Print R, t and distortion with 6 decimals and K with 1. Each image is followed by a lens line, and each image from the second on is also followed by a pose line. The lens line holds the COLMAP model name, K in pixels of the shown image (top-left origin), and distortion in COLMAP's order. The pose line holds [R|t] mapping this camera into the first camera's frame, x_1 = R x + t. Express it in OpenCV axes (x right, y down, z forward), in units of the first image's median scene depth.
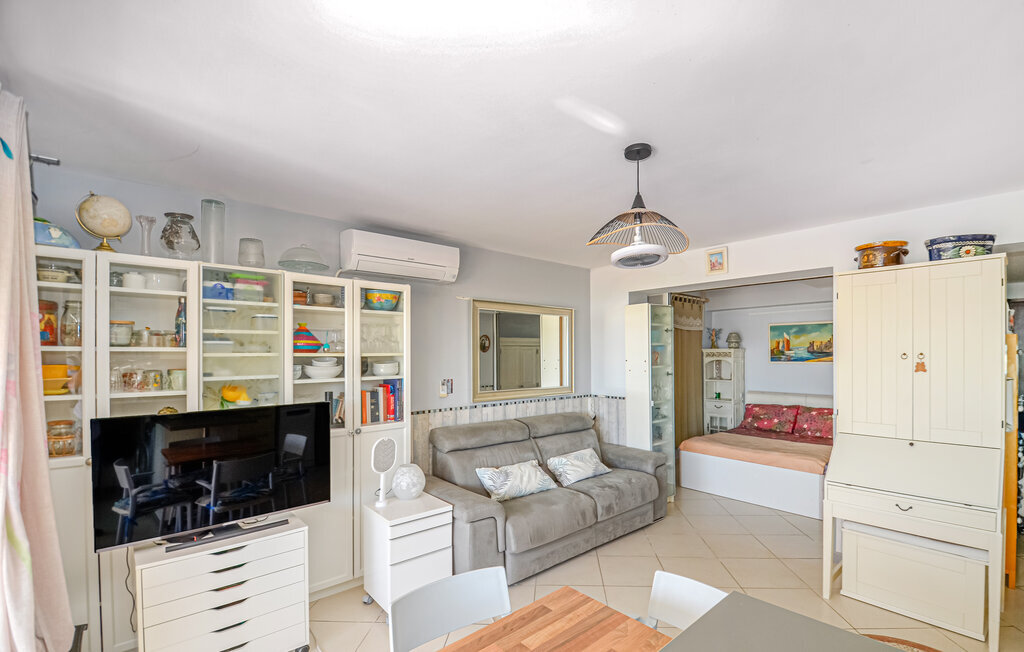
lens RADIAL K [[455.9, 0, 535.8], [0, 455.9, 346.3], [0, 0, 1]] dist [-0.045346, -0.000831]
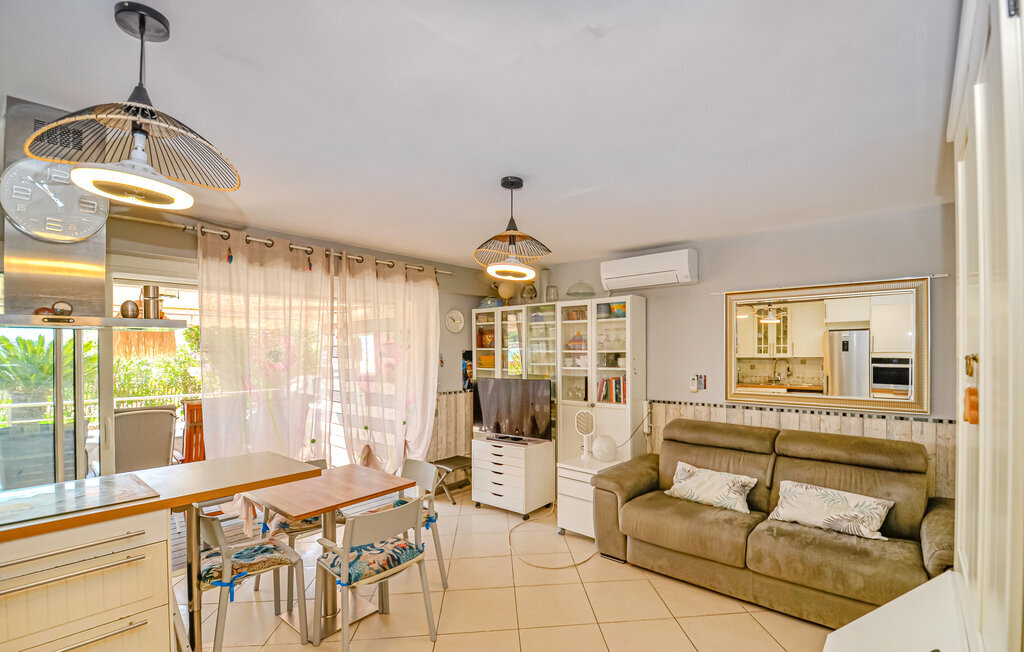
lens RADIAL K [[455.9, 0, 535.8], [0, 455.9, 346.3], [0, 0, 1]] dist [-0.045346, -0.000831]
pose [[0.107687, 0.001422, -0.994184, 0.930188], [0.025661, 0.999662, 0.004209, -0.008375], [0.993854, -0.025965, 0.107614, 0.612496]]
